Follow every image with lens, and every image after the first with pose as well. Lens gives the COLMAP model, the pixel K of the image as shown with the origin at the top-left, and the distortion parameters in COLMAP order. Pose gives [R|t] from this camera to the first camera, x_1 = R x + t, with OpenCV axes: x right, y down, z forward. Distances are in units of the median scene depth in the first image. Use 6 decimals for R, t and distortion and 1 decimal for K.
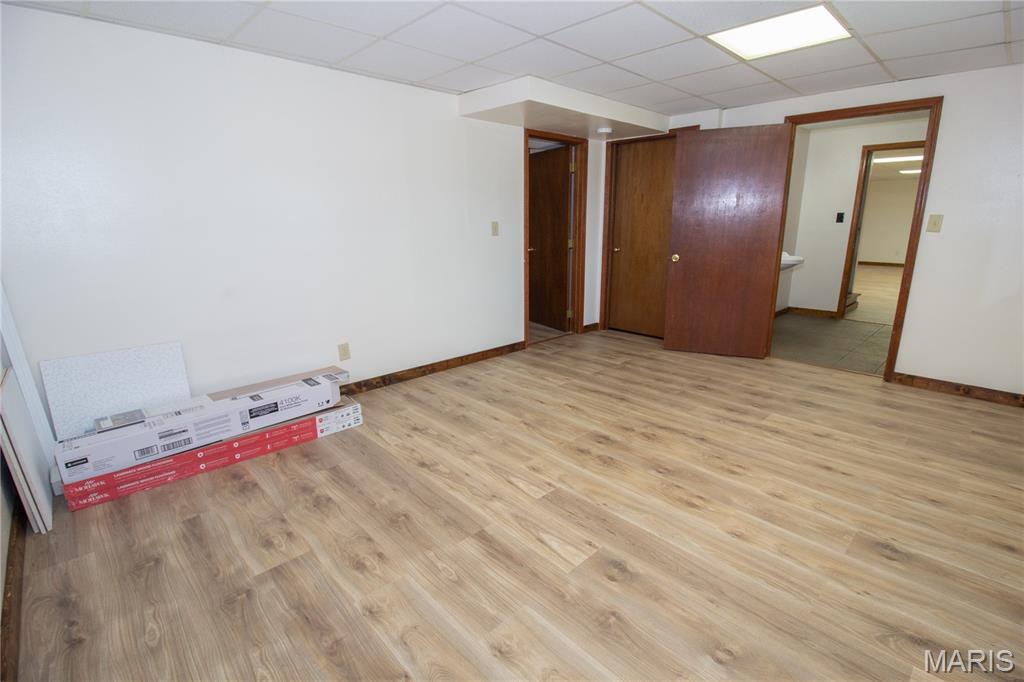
lens RADIAL K [[474.4, 0, 517.2], [0, 474.4, 340.8], [0, 0, 1]] dist [-0.001903, -0.004713]
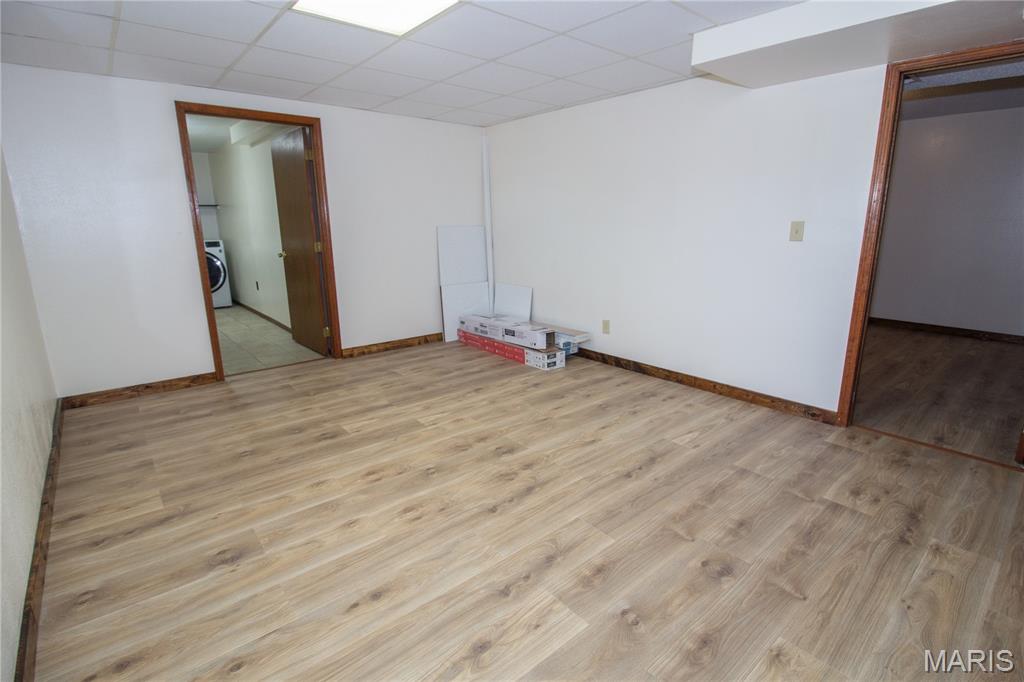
lens RADIAL K [[474.4, 0, 517.0], [0, 474.4, 341.1], [0, 0, 1]] dist [-0.001903, -0.004713]
pose [[-0.047211, 0.250042, -0.967083, 1.054393], [-0.243129, 0.936170, 0.253918, -0.248153], [0.968844, 0.247114, 0.016595, 0.958692]]
